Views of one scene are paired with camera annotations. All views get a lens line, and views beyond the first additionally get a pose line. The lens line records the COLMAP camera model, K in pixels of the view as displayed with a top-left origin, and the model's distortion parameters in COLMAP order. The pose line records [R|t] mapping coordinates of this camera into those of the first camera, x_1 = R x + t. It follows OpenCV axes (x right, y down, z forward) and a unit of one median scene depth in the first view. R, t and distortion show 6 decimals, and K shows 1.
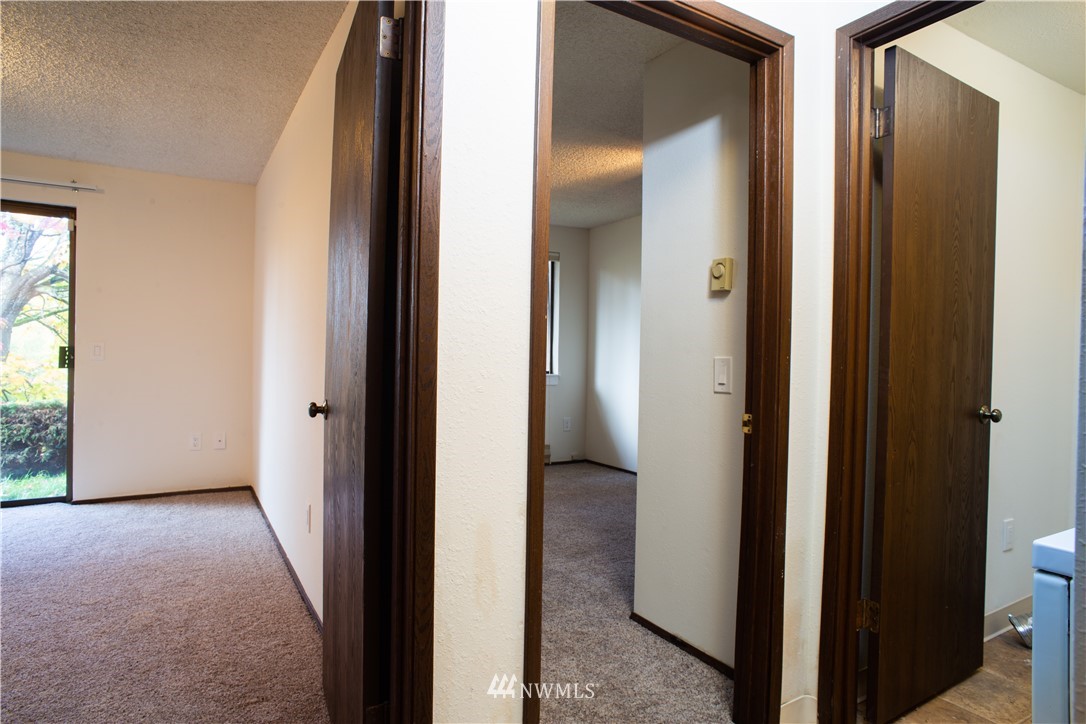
lens RADIAL K [[628.7, 0, 537.1], [0, 628.7, 348.9], [0, 0, 1]] dist [-0.105672, 0.078705]
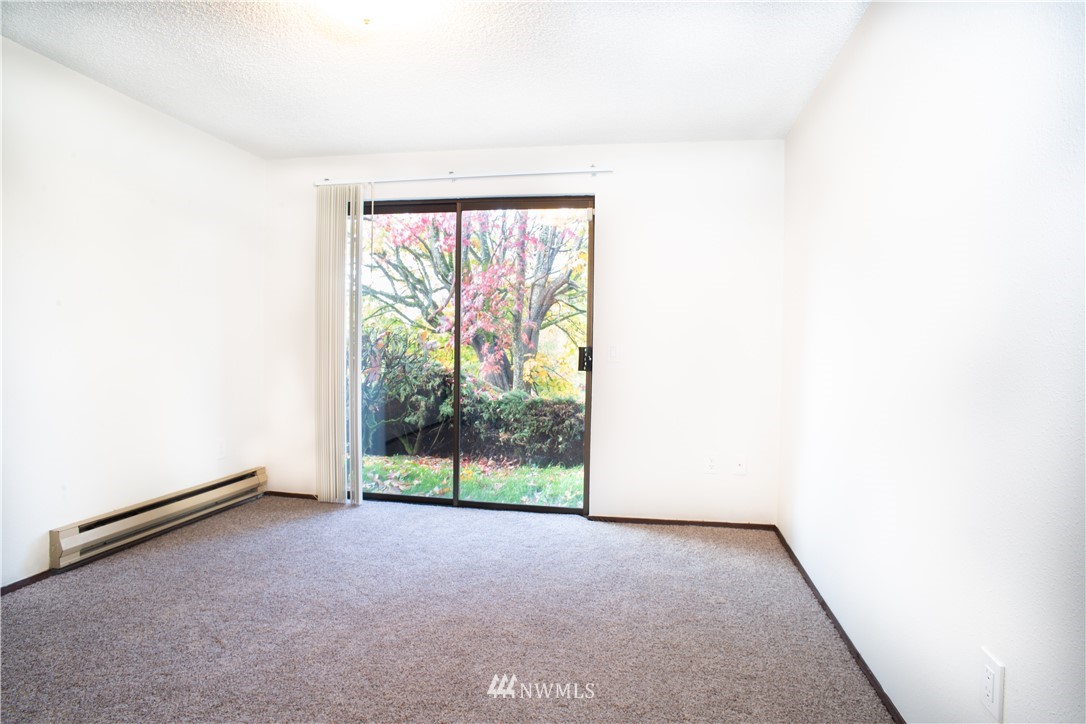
lens RADIAL K [[628.7, 0, 537.1], [0, 628.7, 348.9], [0, 0, 1]] dist [-0.105672, 0.078705]
pose [[0.754116, 0.007328, -0.656700, -0.116075], [-0.007936, 0.999966, 0.002045, -0.001581], [0.656693, 0.003669, 0.754149, 0.132228]]
